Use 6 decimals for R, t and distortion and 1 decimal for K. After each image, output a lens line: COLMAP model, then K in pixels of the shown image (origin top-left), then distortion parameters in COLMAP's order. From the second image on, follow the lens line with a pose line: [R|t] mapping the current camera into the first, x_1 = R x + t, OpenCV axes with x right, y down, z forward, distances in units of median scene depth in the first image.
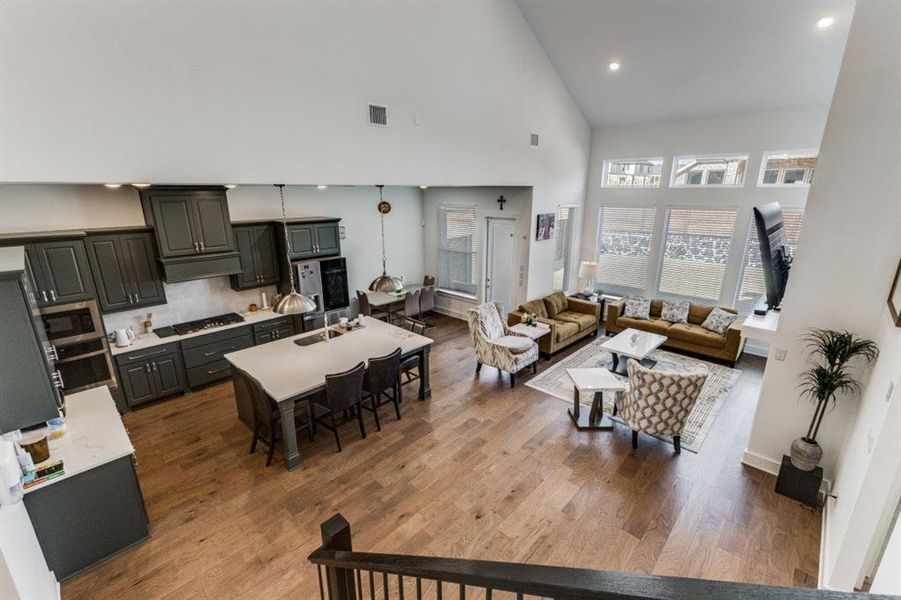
lens RADIAL K [[387.8, 0, 447.5], [0, 387.8, 298.5], [0, 0, 1]] dist [0.011412, -0.001910]
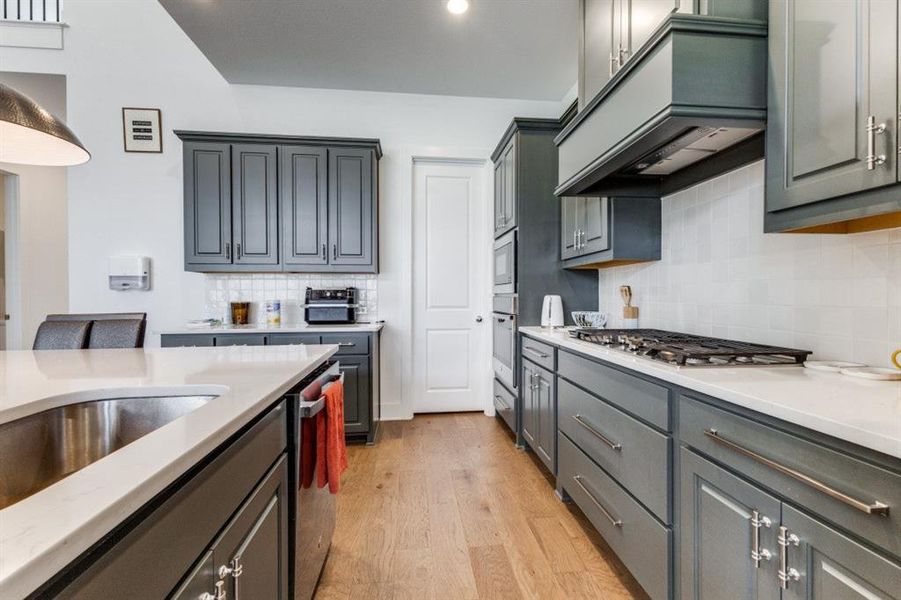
lens RADIAL K [[387.8, 0, 452.0], [0, 387.8, 298.6], [0, 0, 1]] dist [0.011412, -0.001910]
pose [[-0.637350, 0.013962, -0.770448, -0.311245], [-0.202339, 0.961719, 0.184812, 0.013556], [0.743535, 0.273681, -0.610126, 1.121998]]
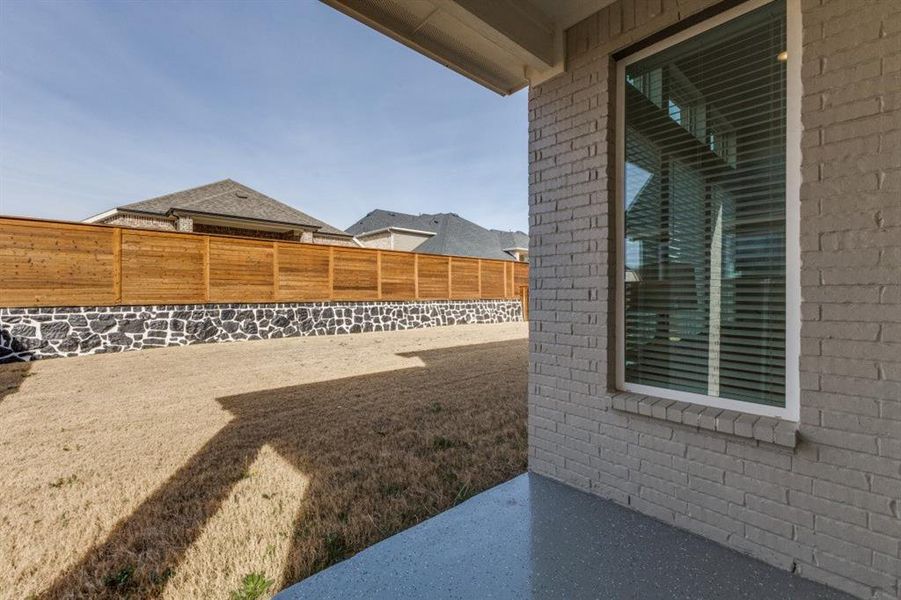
lens RADIAL K [[387.8, 0, 446.1], [0, 387.8, 297.6], [0, 0, 1]] dist [0.011412, -0.001910]
pose [[0.068861, 0.002872, 0.997622, 0.053376], [0.270316, 0.962533, -0.021430, -0.172073], [-0.960306, 0.271149, 0.065505, 1.763720]]
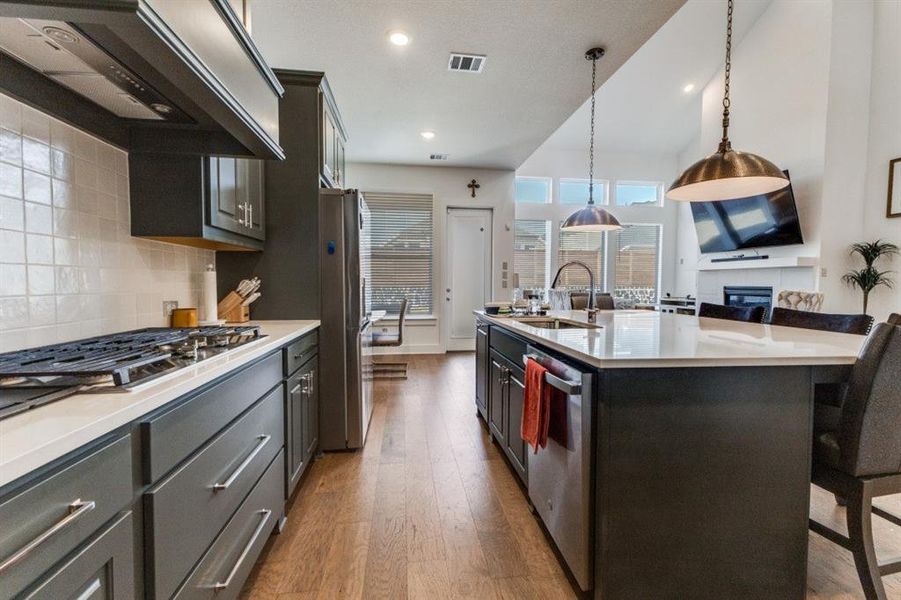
lens RADIAL K [[387.8, 0, 448.9], [0, 387.8, 295.8], [0, 0, 1]] dist [0.011412, -0.001910]
pose [[0.628960, -0.015383, 0.777286, -0.720174], [0.197613, 0.970130, -0.140703, 0.105156], [-0.751904, 0.242098, 0.613212, 0.797957]]
